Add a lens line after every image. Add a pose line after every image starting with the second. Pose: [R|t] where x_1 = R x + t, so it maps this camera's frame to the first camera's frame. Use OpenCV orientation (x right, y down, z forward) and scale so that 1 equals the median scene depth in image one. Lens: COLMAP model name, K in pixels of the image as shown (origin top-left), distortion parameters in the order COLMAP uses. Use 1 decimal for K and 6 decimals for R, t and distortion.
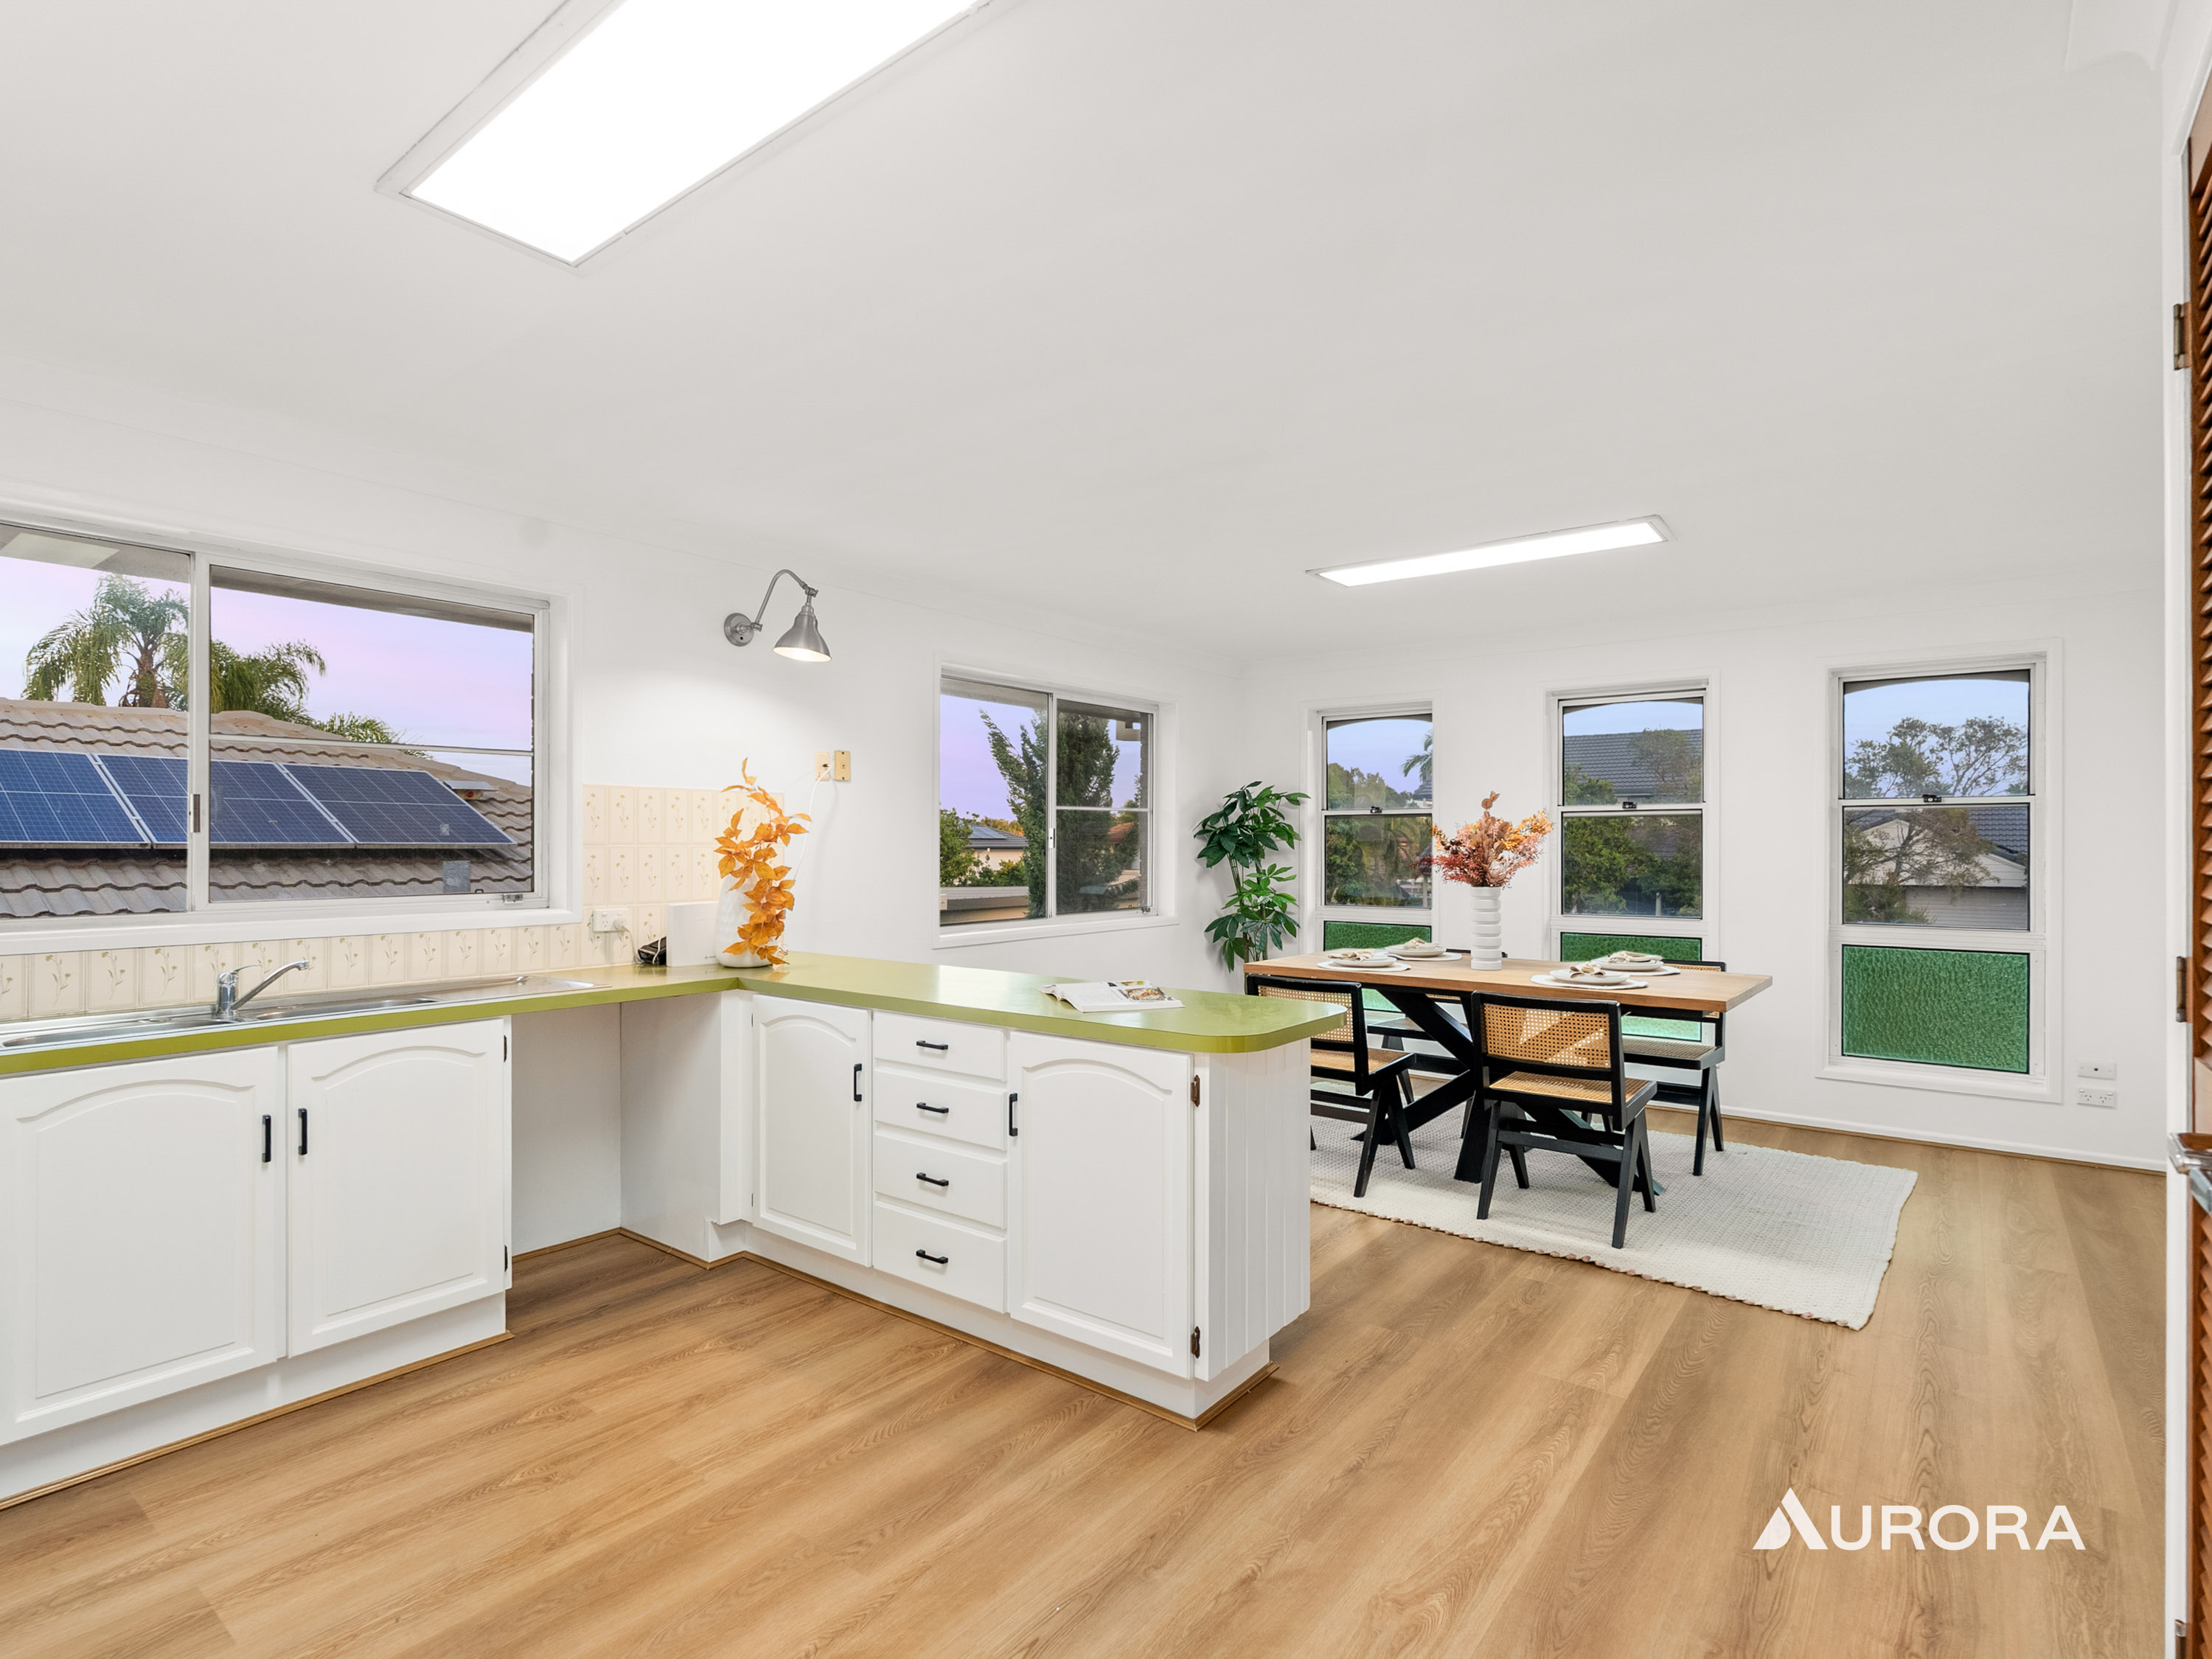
lens RADIAL K [[1108.5, 0, 1110.7], [0, 1108.5, 836.5], [0, 0, 1]] dist [0.000474, 0.000563]
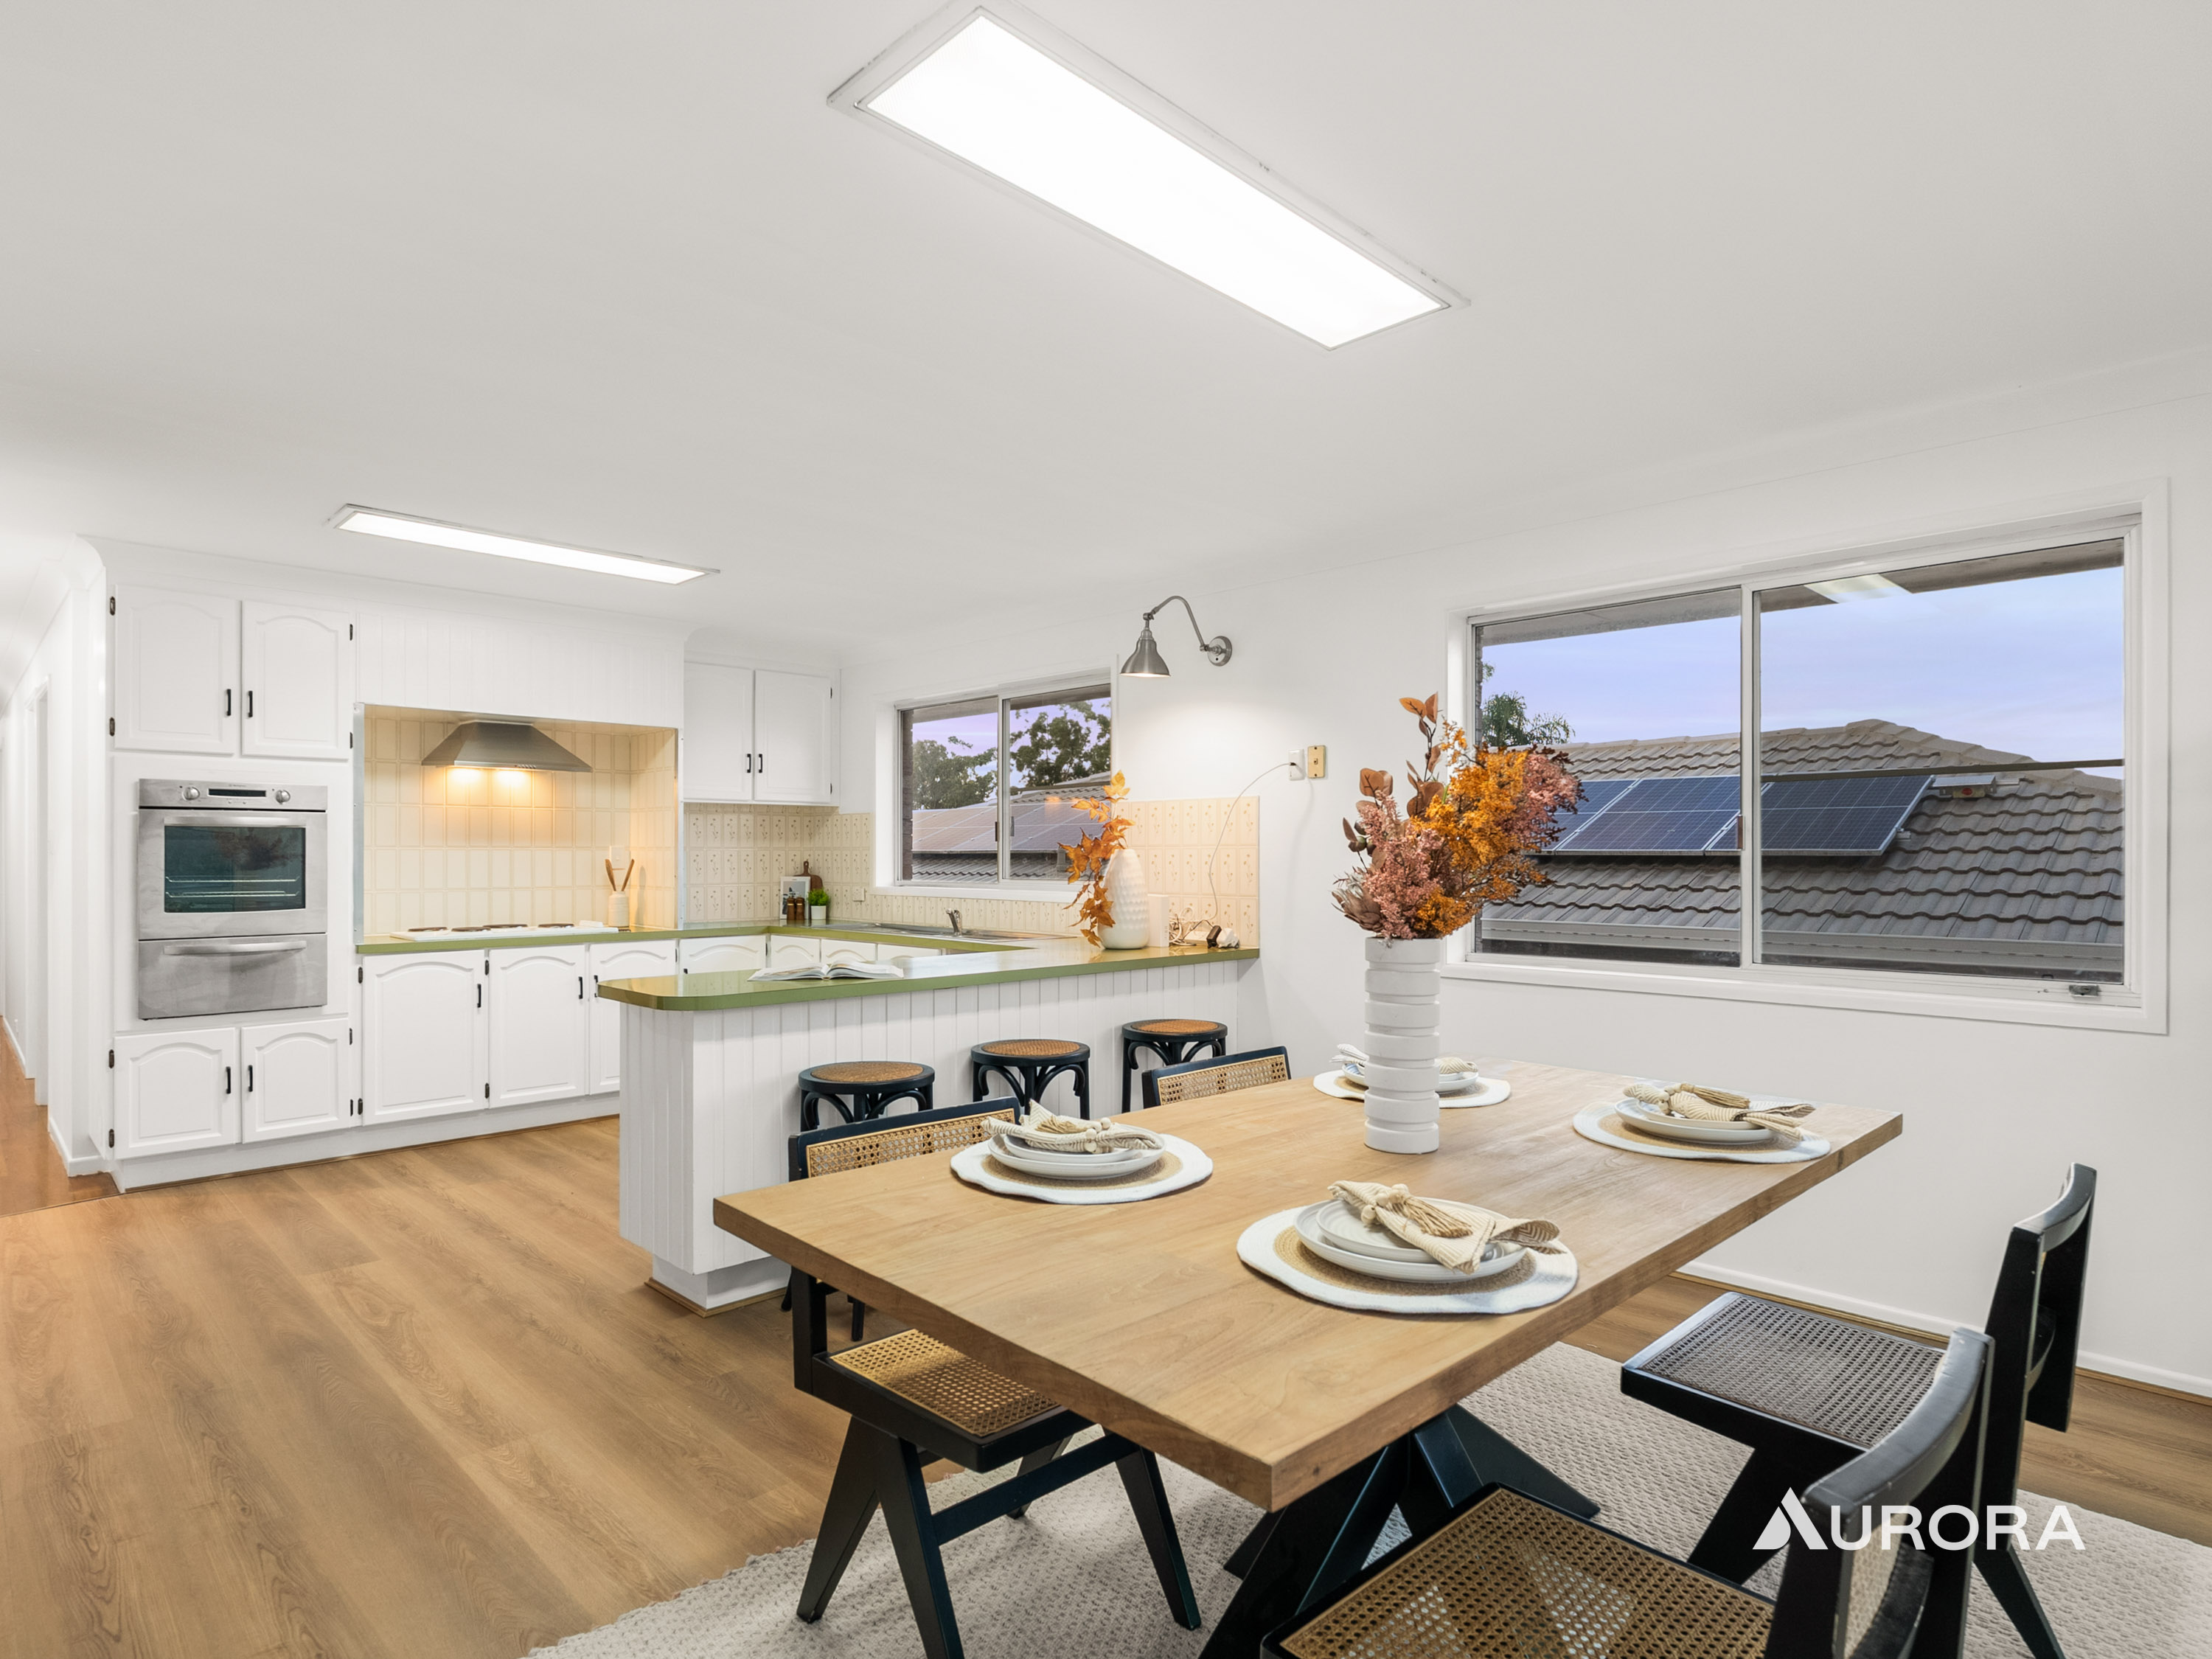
lens RADIAL K [[1179.0, 0, 1103.7], [0, 1179.0, 827.6], [0, 0, 1]] dist [-0.000222, -0.002704]
pose [[-0.133340, -0.024606, -0.990765, 0.615583], [0.005511, 0.999658, -0.025569, 0.013509], [0.991055, -0.008869, -0.133159, 0.755331]]
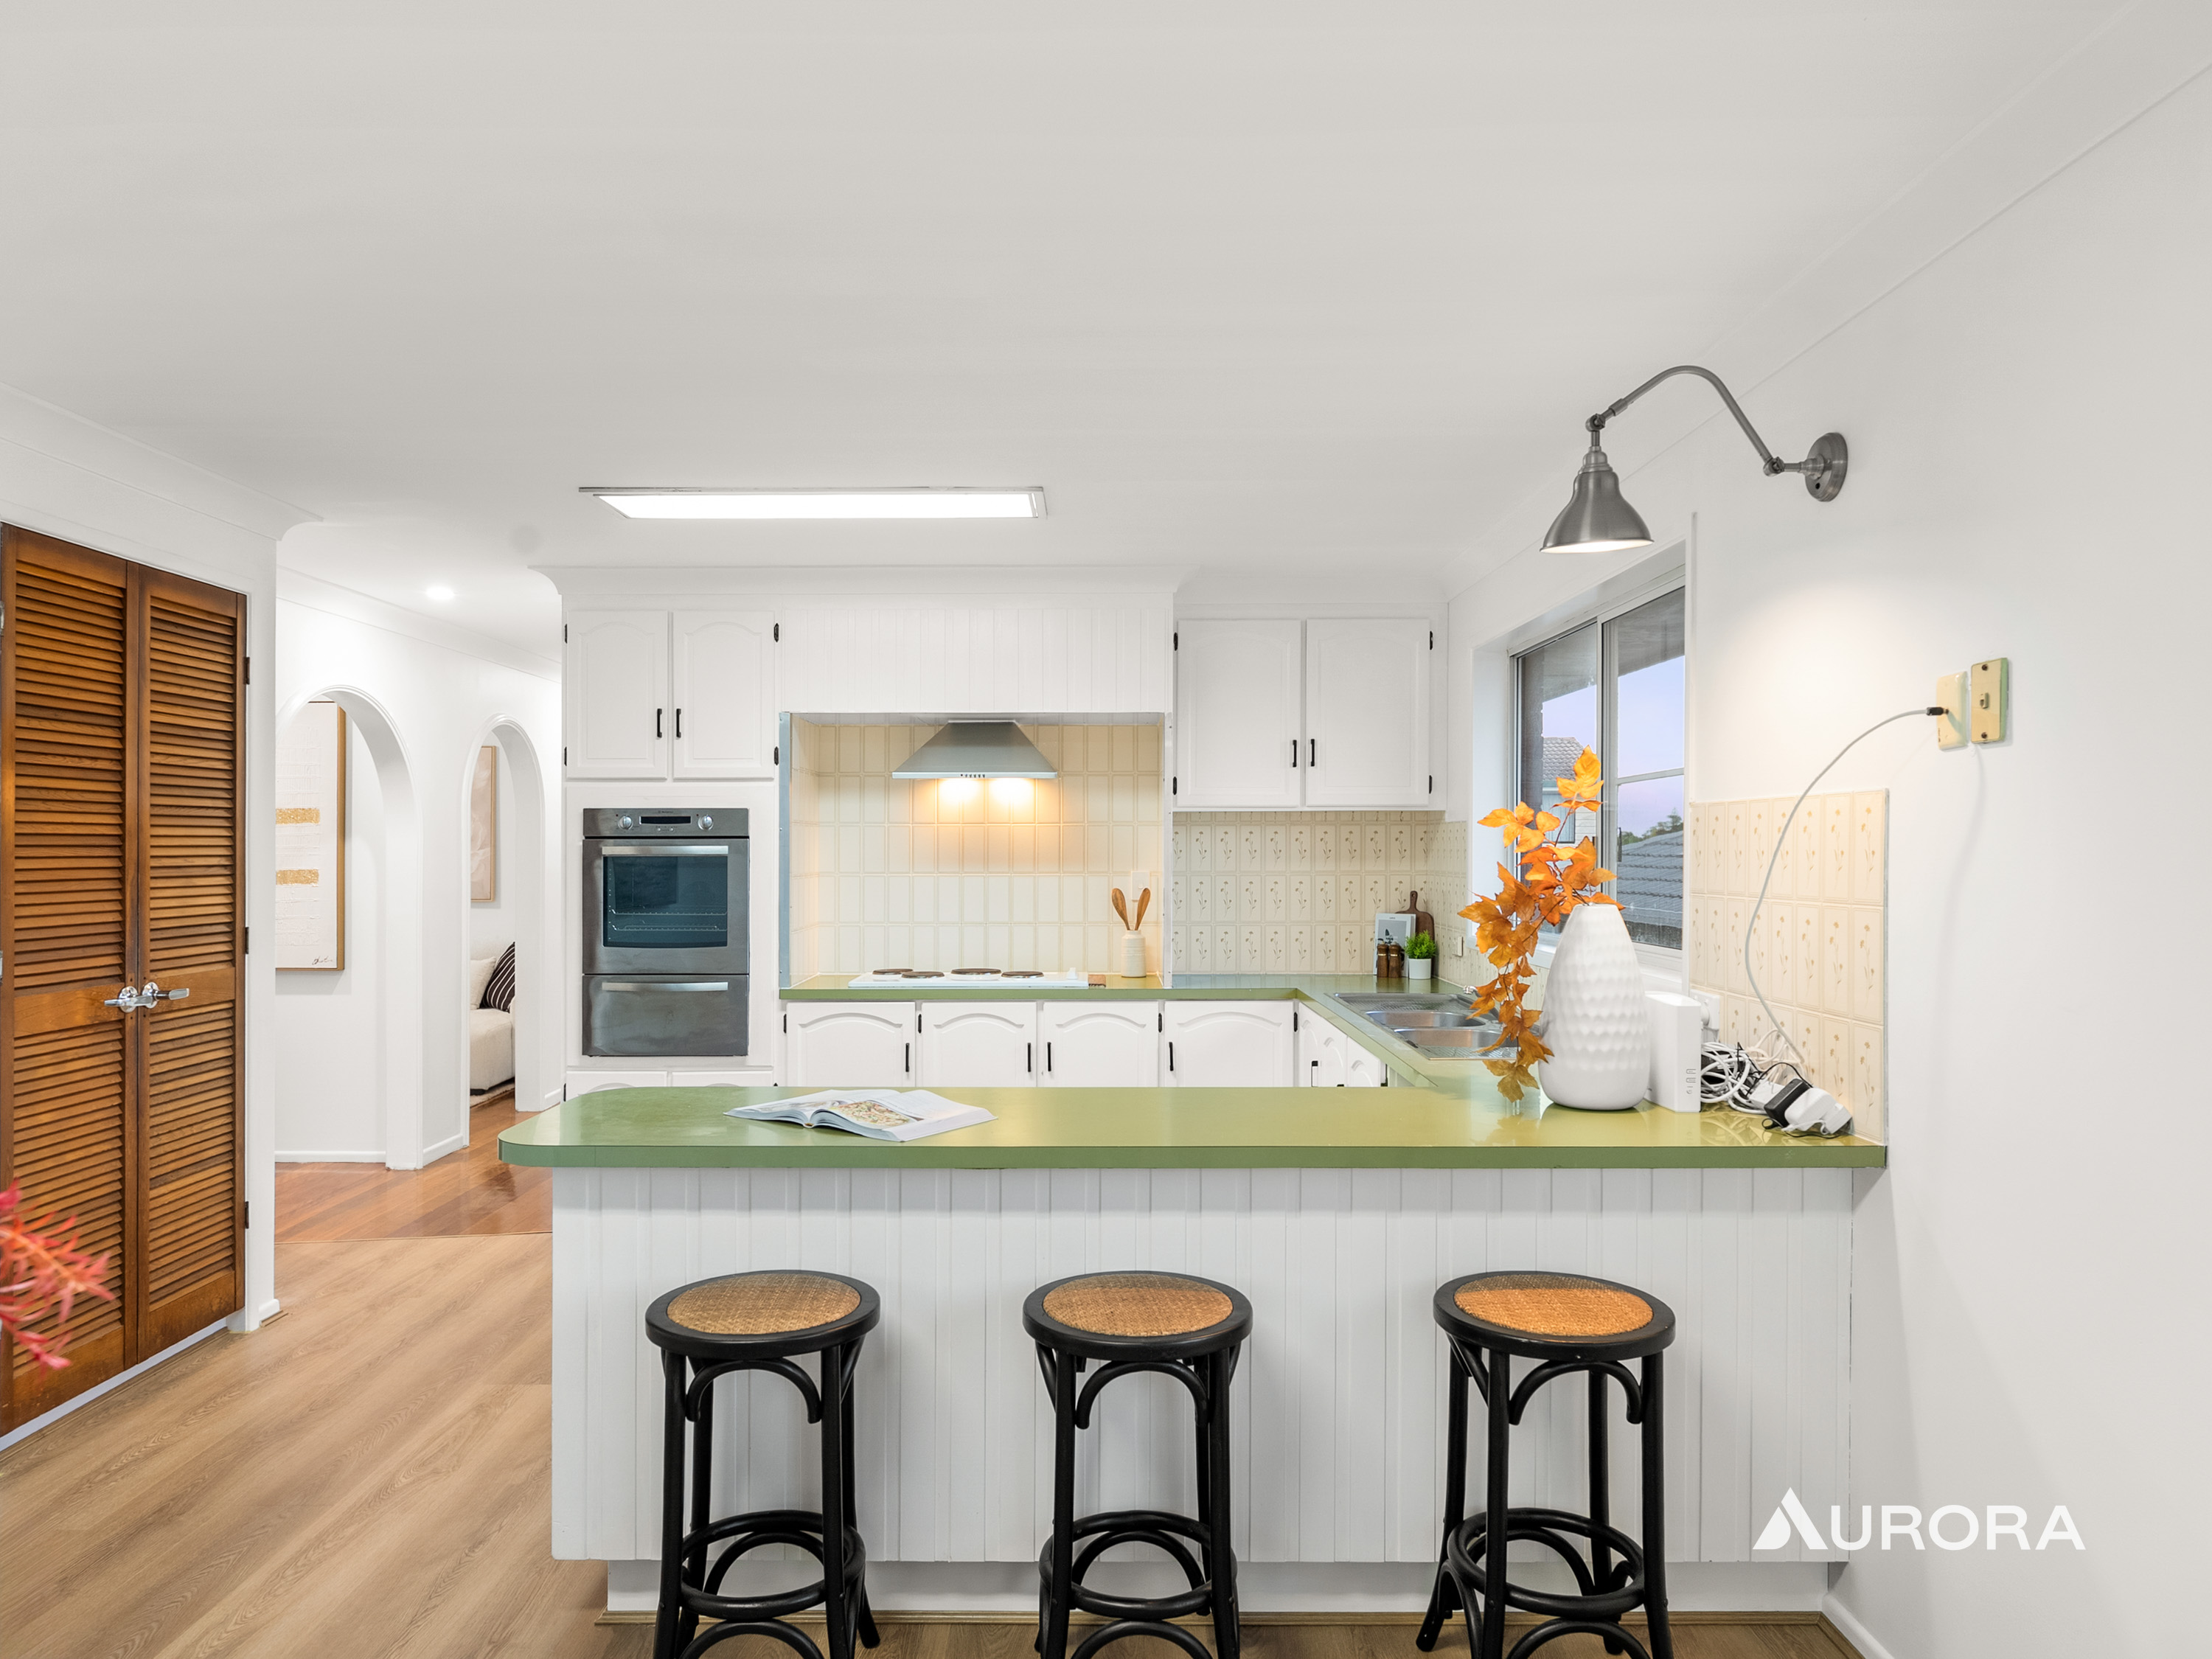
lens RADIAL K [[1420.7, 0, 1106.0], [0, 1420.7, 829.5], [0, 0, 1]] dist [-0.009952, -0.004477]
pose [[-0.791207, -0.008580, -0.611488, 0.222529], [0.003787, 0.999814, -0.018930, -0.010218], [0.611536, -0.017293, -0.791027, 0.948175]]
